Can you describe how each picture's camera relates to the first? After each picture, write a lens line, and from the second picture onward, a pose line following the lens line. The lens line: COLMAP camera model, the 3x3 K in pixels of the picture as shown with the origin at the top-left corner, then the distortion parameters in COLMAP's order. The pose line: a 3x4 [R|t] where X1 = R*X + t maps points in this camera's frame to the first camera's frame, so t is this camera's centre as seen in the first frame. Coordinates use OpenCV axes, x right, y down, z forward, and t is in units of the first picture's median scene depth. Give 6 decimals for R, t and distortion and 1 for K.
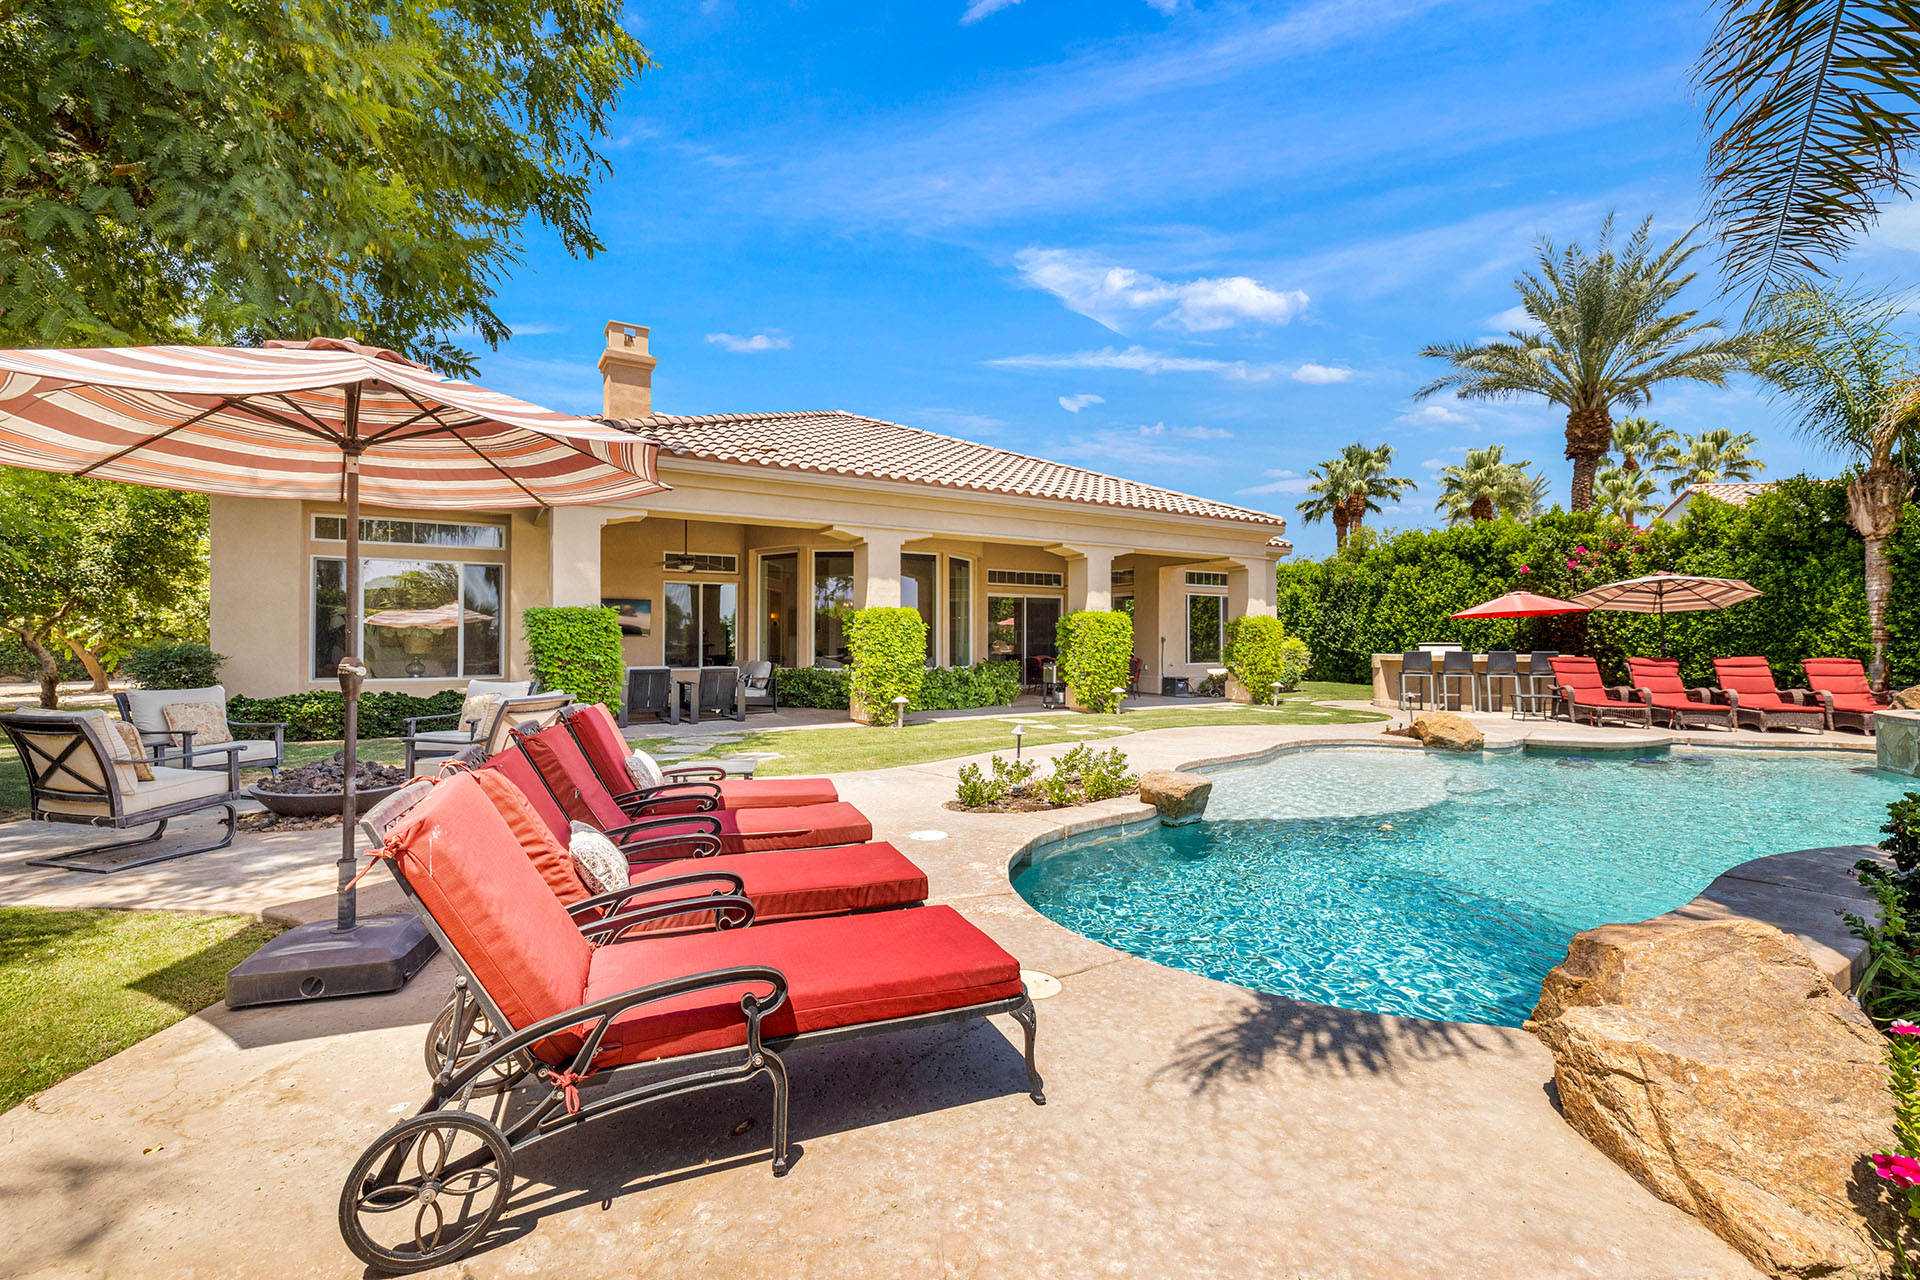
lens RADIAL K [[808.4, 0, 952.2], [0, 808.4, 631.1], [0, 0, 1]] dist [0.002513, -0.000385]
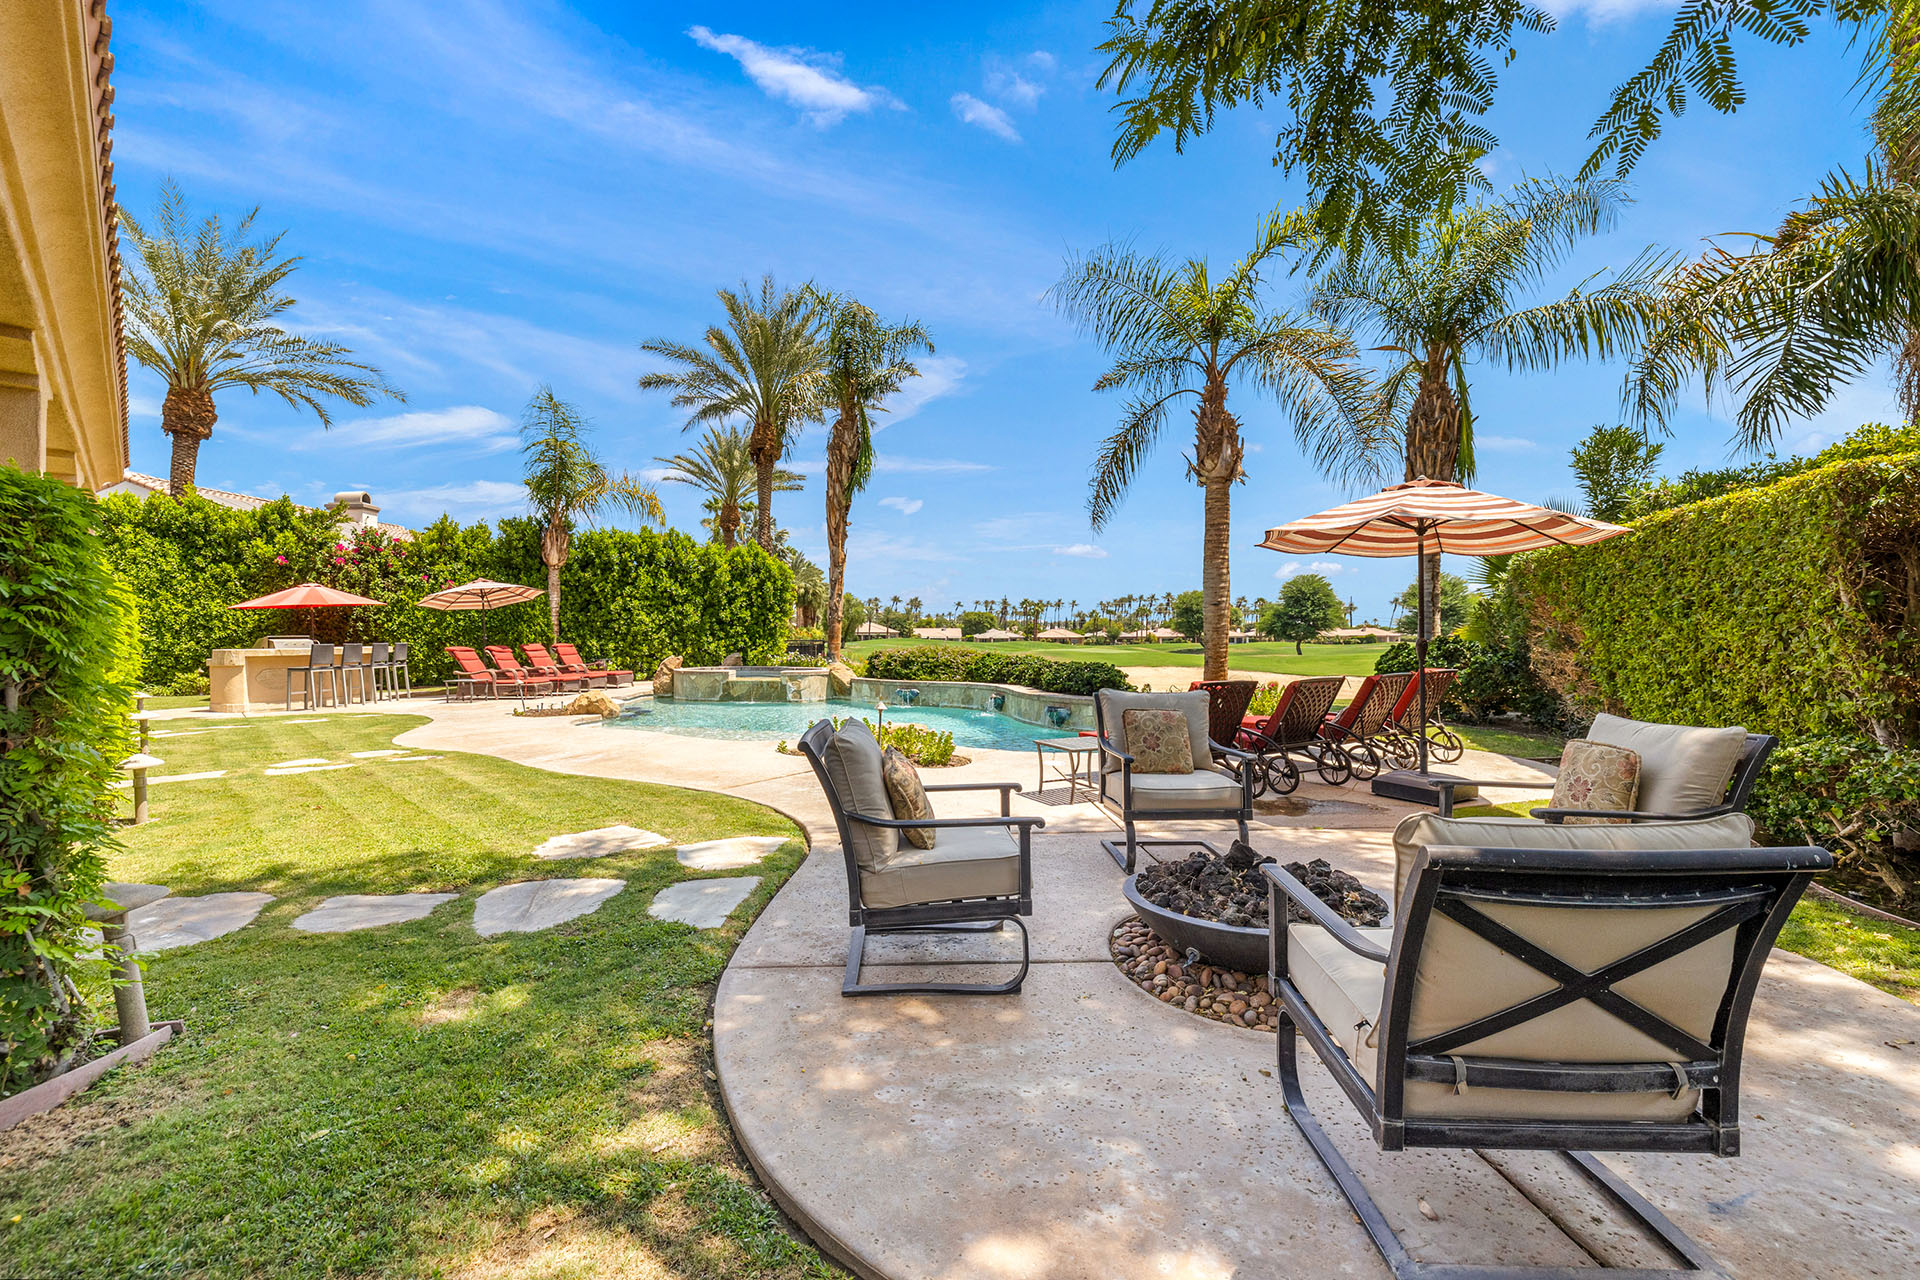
lens RADIAL K [[808.4, 0, 951.6], [0, 808.4, 627.3], [0, 0, 1]] dist [0.002513, -0.000385]
pose [[-0.240464, 0.005205, 0.970644, -0.441950], [-0.008628, 0.999935, -0.007499, 0.005331], [-0.970620, -0.010178, -0.240404, 0.473152]]
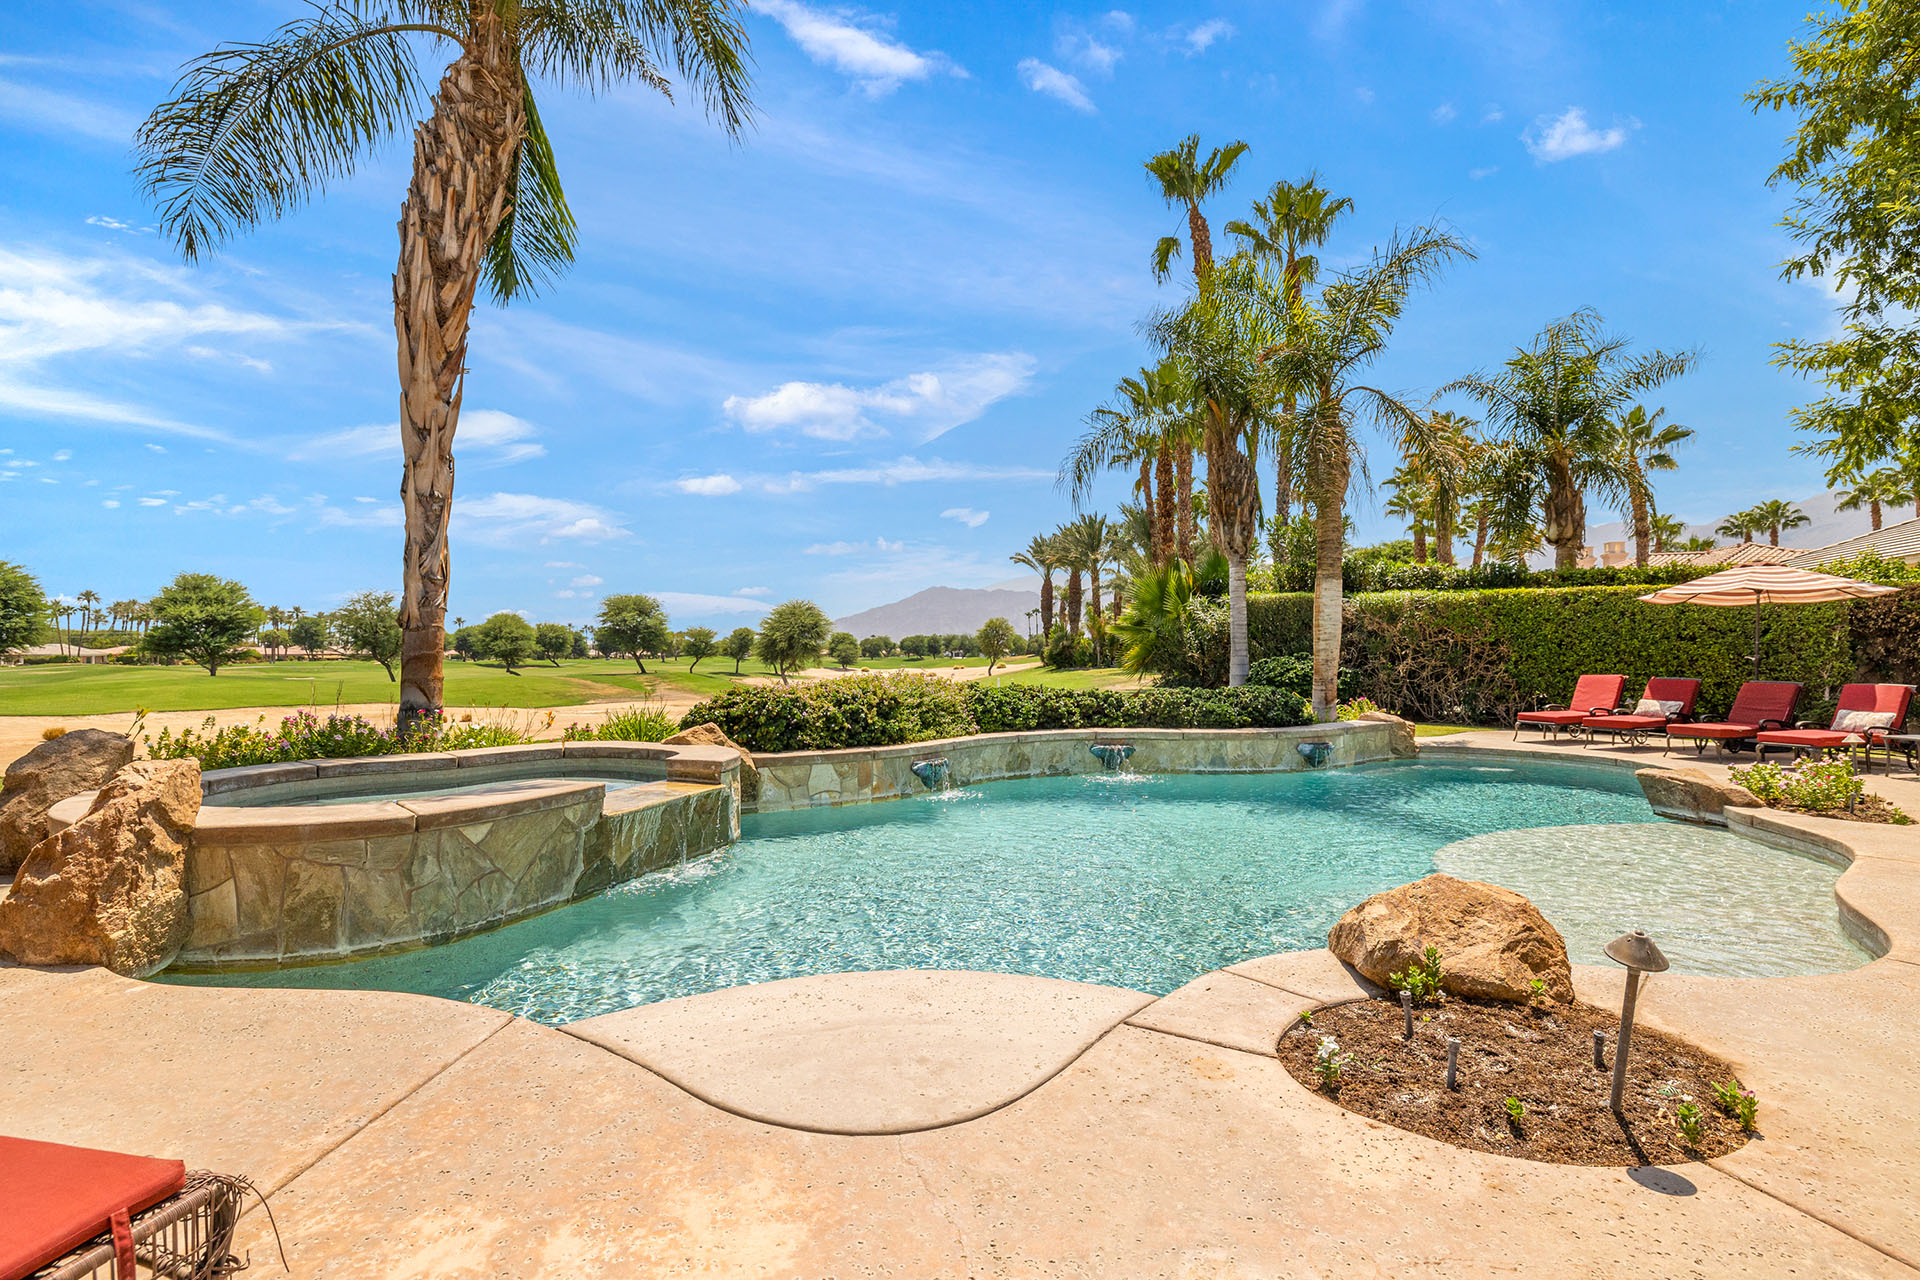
lens RADIAL K [[869.5, 0, 959.9], [0, 869.5, 642.4], [0, 0, 1]] dist [-0.004536, 0.001450]
pose [[-0.999093, -0.002807, -0.042482, 0.491925], [-0.001993, 0.999814, -0.019204, 0.011037], [0.042528, -0.019102, -0.998913, 0.808950]]
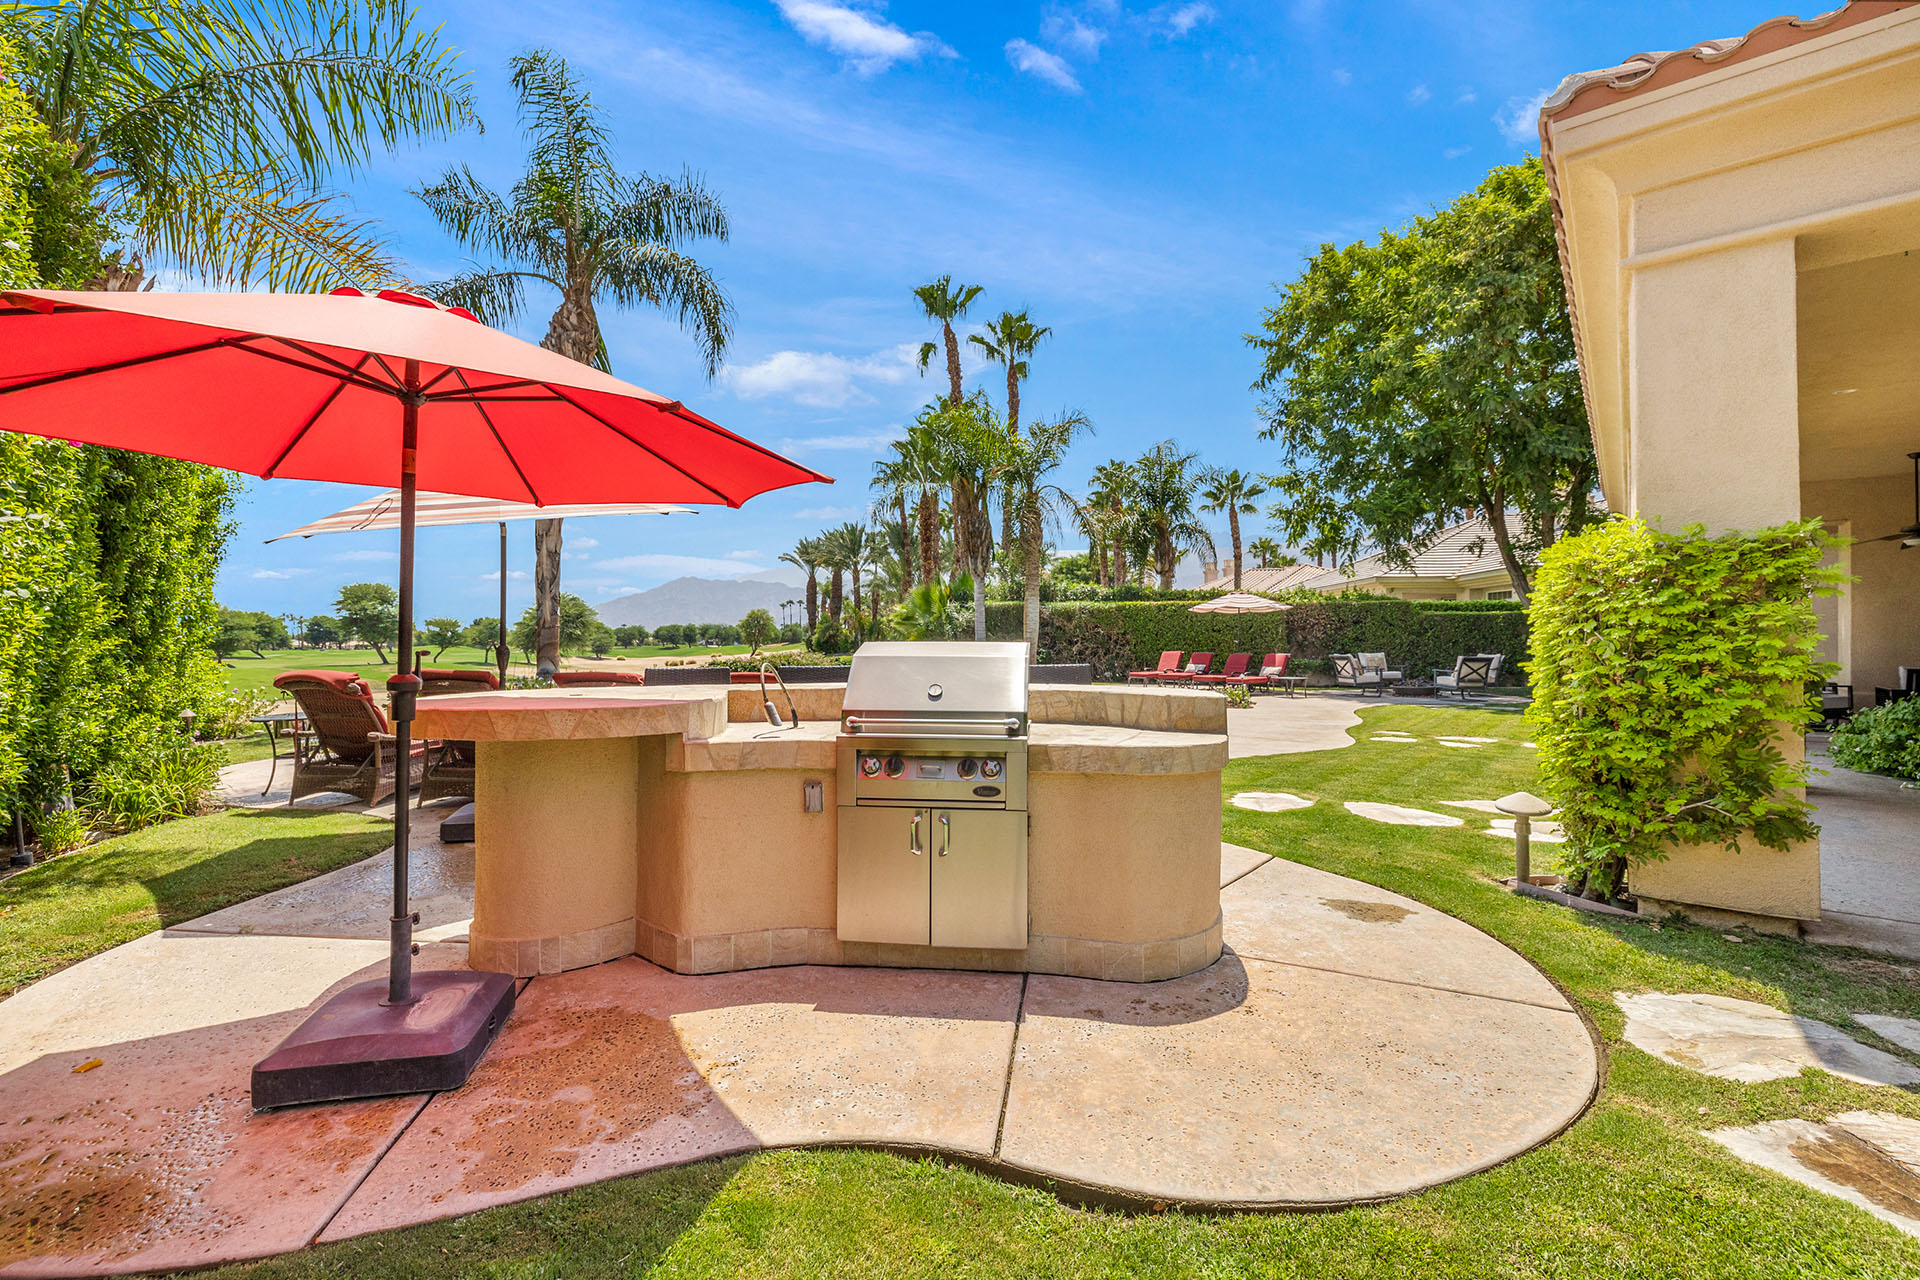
lens RADIAL K [[808.4, 0, 949.5], [0, 808.4, 626.8], [0, 0, 1]] dist [0.002513, -0.000385]
pose [[-0.946248, -0.004089, -0.323418, 0.640599], [0.003974, 0.999698, -0.024267, 0.014501], [0.323419, -0.024248, -0.945945, 1.156965]]
